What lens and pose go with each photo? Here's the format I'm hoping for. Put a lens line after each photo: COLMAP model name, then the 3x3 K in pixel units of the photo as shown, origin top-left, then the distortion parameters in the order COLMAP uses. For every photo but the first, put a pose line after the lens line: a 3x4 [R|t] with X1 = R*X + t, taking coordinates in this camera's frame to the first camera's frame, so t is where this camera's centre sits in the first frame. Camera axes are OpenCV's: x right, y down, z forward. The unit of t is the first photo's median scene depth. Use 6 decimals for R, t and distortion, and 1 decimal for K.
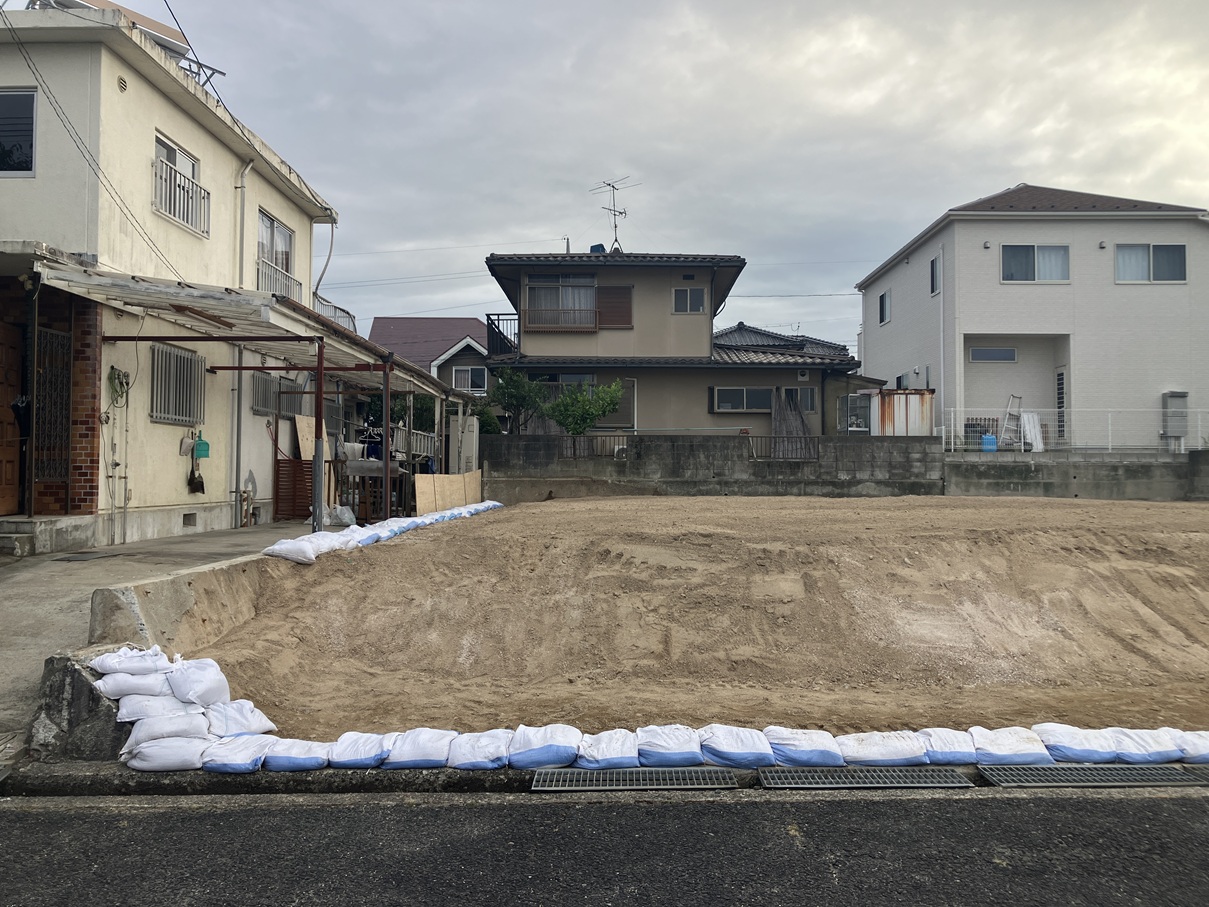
lens RADIAL K [[992.6, 0, 646.2], [0, 992.6, 424.7], [0, 0, 1]] dist [0.007379, -0.002847]
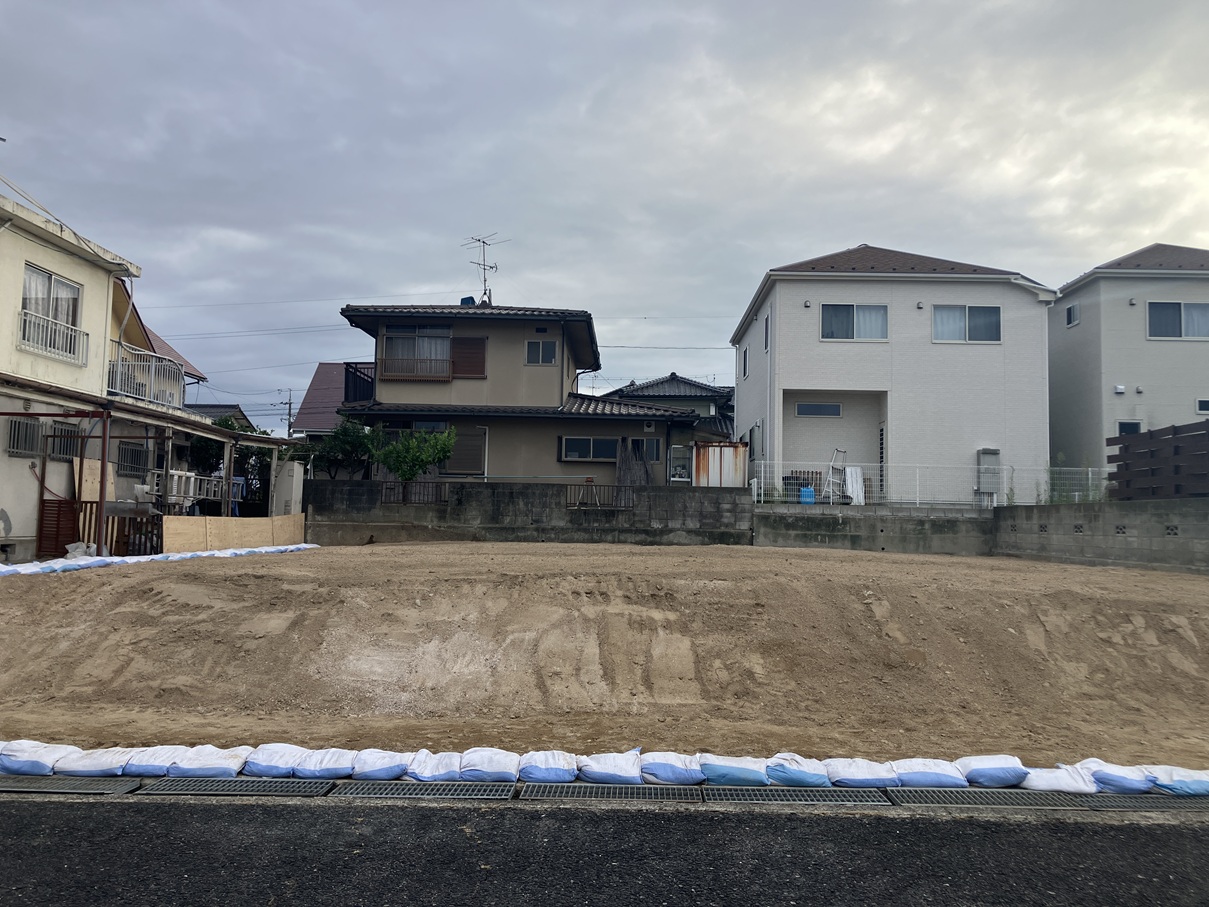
lens RADIAL K [[1003.7, 0, 645.5], [0, 1003.7, 421.9], [0, 0, 1]] dist [0.173356, -0.389792]
pose [[0.999825, 0.016260, -0.009245, 0.193192], [-0.016706, 0.998588, -0.050432, -0.002149], [0.008412, 0.050578, 0.998685, -0.051762]]
